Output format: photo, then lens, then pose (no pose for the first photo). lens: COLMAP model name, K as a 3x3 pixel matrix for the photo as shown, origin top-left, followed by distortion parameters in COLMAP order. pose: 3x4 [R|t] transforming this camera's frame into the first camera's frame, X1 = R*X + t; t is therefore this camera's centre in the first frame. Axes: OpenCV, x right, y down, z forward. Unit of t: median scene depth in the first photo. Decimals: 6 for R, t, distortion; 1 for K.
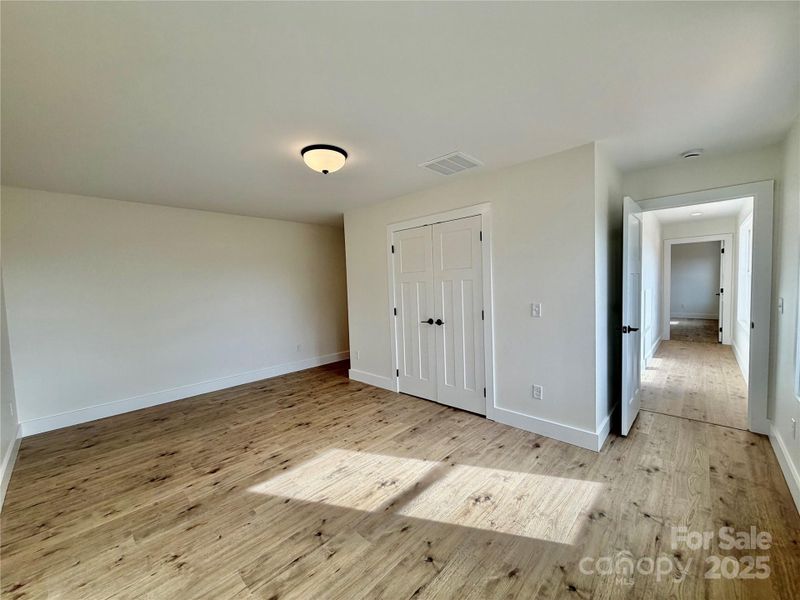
lens RADIAL K [[323.9, 0, 398.5], [0, 323.9, 300.2], [0, 0, 1]] dist [0.002117, -0.000364]
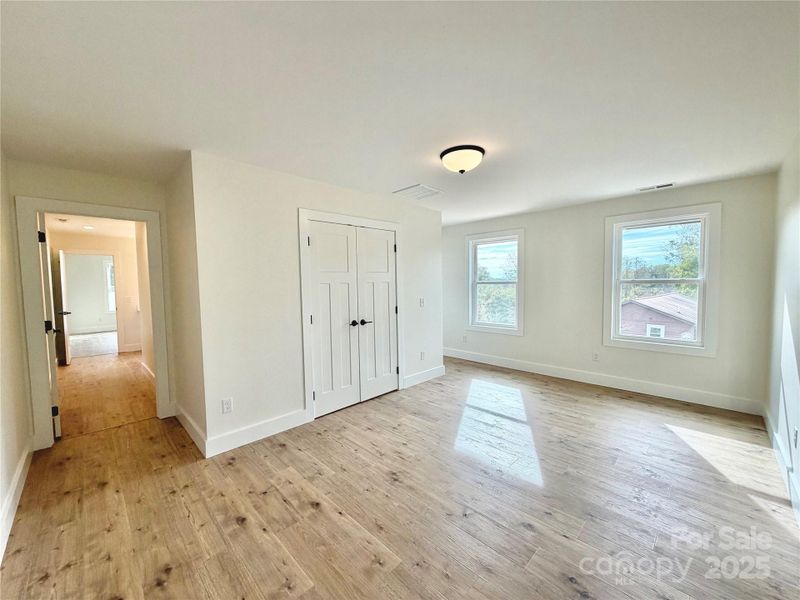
lens RADIAL K [[323.9, 0, 395.4], [0, 323.9, 299.8], [0, 0, 1]] dist [0.002117, -0.000364]
pose [[0.014448, -0.019265, 0.999710, -0.914896], [0.065861, 0.997661, 0.018274, -0.015988], [-0.997724, 0.065578, 0.015683, 0.882959]]
